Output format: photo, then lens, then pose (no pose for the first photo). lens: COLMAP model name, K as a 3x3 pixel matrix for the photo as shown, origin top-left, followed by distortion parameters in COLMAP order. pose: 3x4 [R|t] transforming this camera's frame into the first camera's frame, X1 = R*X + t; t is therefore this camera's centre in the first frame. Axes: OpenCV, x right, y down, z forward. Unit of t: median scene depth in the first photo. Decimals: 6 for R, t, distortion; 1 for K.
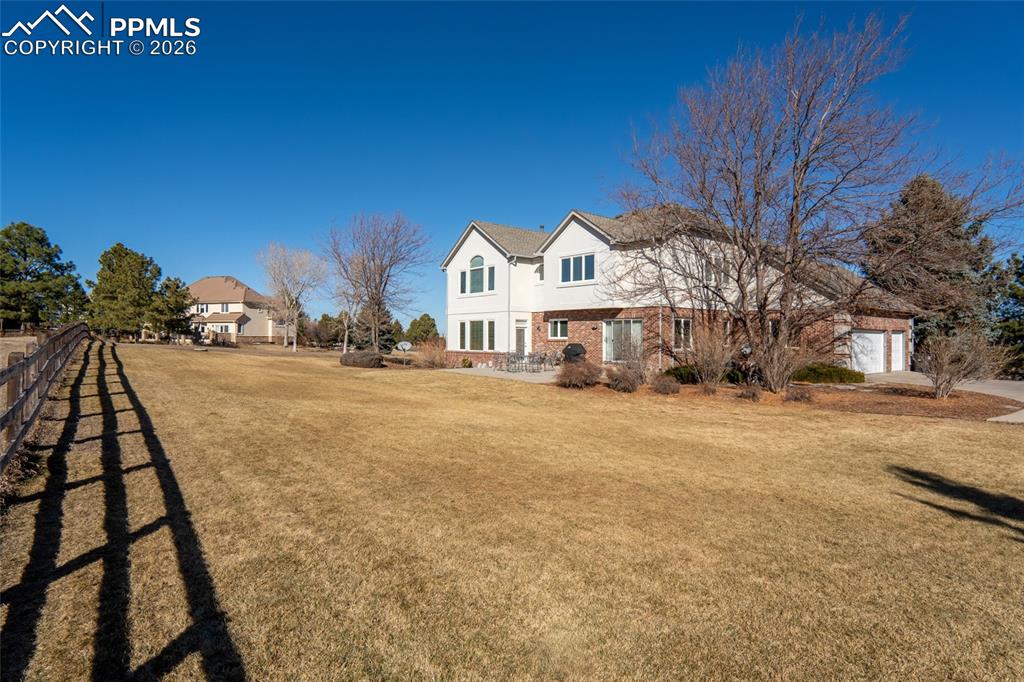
lens RADIAL K [[559.2, 0, 512.0], [0, 559.2, 325.9], [0, 0, 1]] dist [-0.027315, 0.001312]
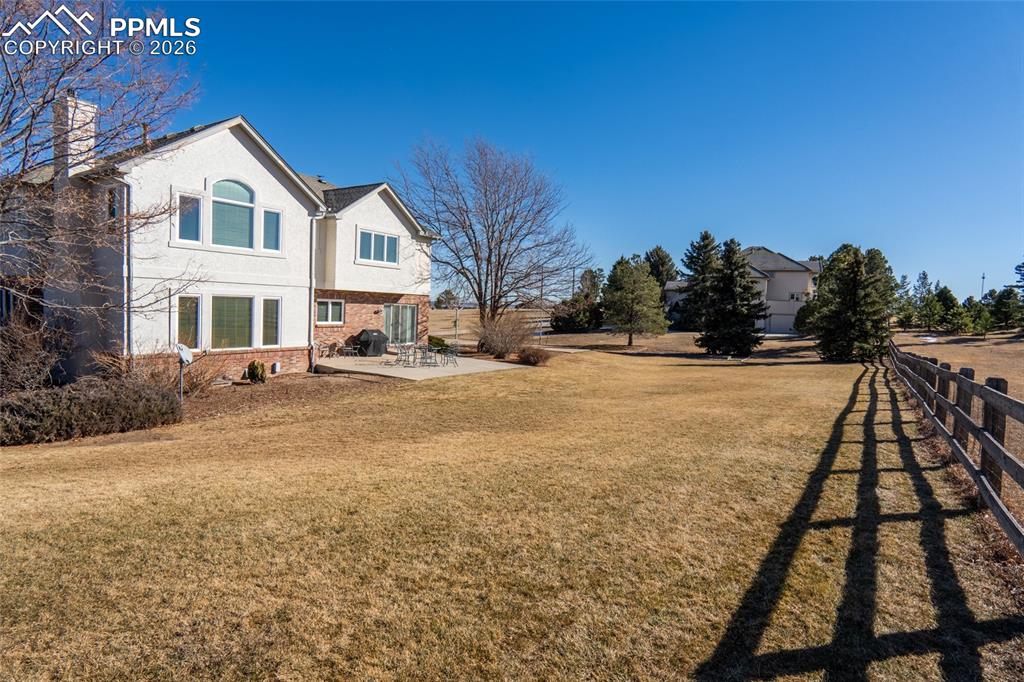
lens RADIAL K [[559.2, 0, 512.0], [0, 559.2, 325.9], [0, 0, 1]] dist [-0.027315, 0.001312]
pose [[-0.327512, -0.015150, 0.944726, -0.795870], [-0.012794, 0.999851, 0.011598, 0.013152], [-0.944760, -0.008288, -0.327657, 1.064508]]
